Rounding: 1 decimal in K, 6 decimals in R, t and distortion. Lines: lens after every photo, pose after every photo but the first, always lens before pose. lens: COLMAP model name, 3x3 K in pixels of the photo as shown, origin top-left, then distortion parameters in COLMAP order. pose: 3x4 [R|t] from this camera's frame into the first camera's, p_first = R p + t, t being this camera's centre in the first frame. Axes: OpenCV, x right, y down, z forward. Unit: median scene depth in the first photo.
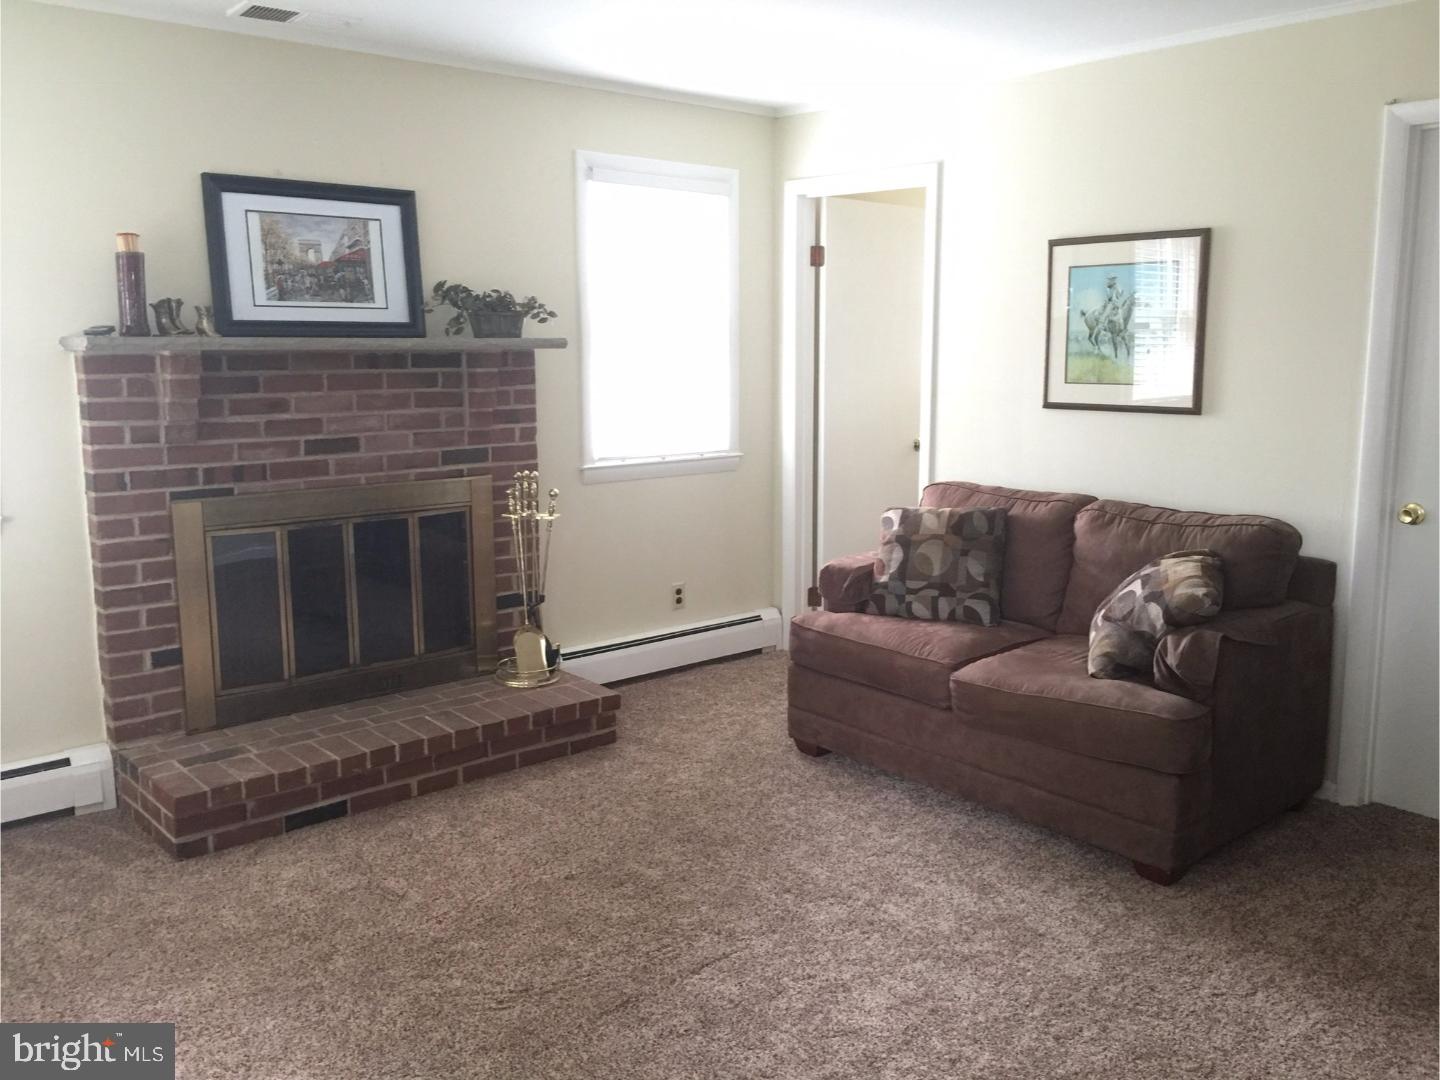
lens RADIAL K [[1239.3, 0, 724.7], [0, 1239.3, 537.7], [0, 0, 1]] dist [0.039401, -0.024368]
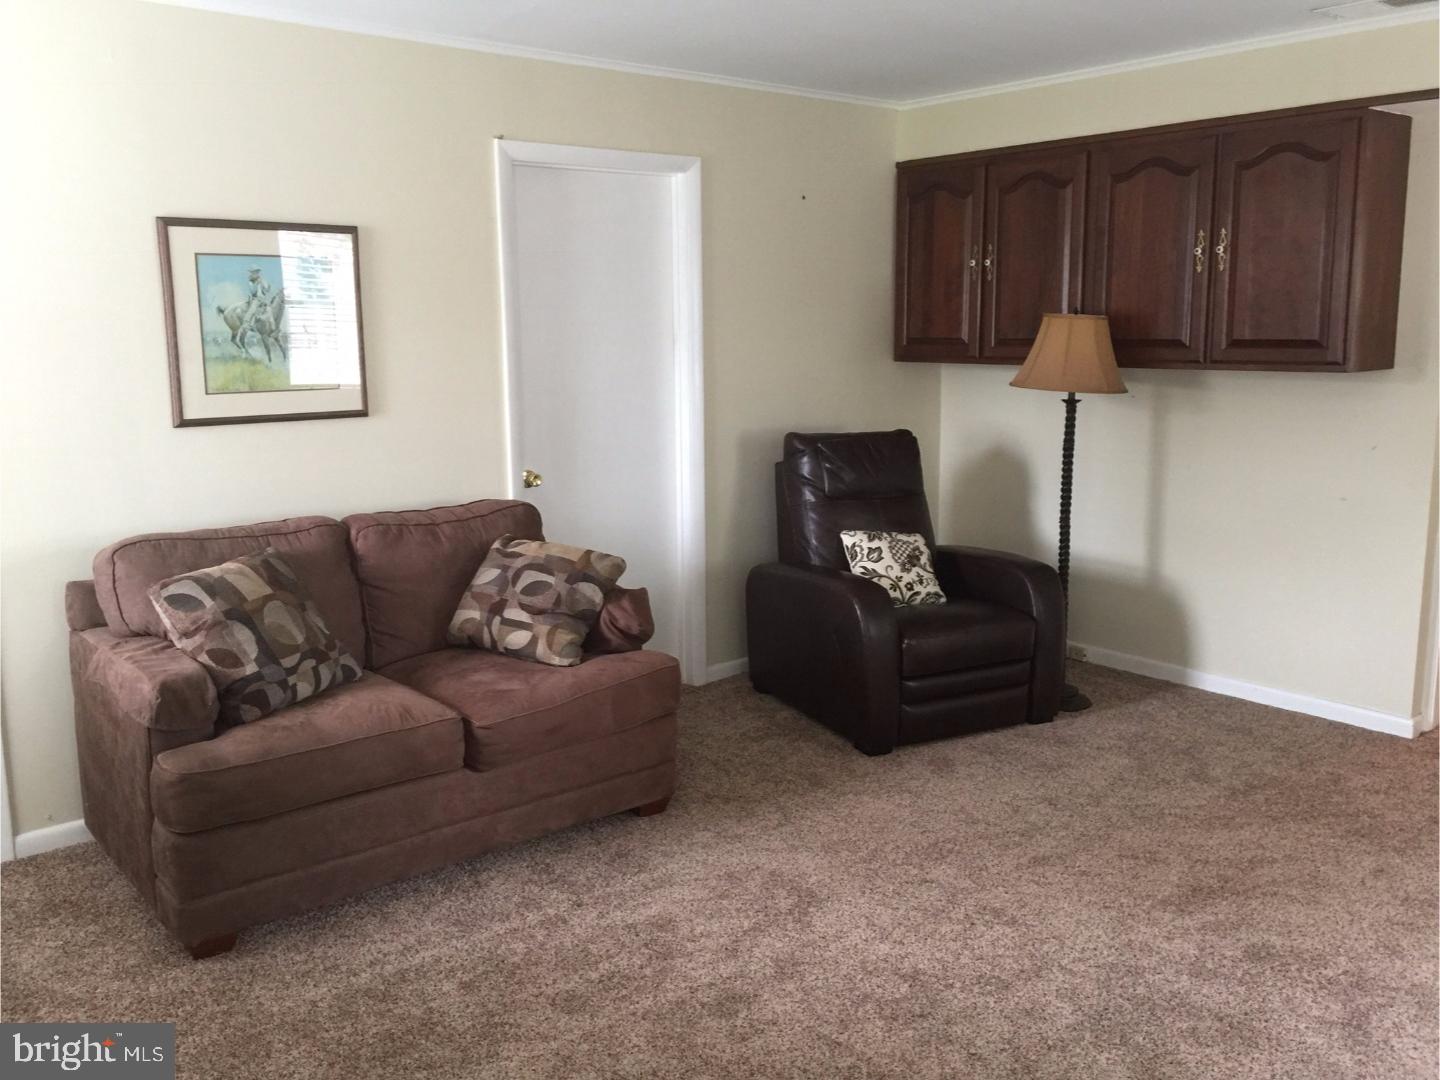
lens RADIAL K [[1239.3, 0, 714.6], [0, 1239.3, 536.0], [0, 0, 1]] dist [0.039401, -0.024368]
pose [[0.017614, -0.169515, 0.985370, -0.573701], [0.170094, 0.971665, 0.164117, -0.116306], [-0.985270, 0.164715, 0.045948, 0.672474]]
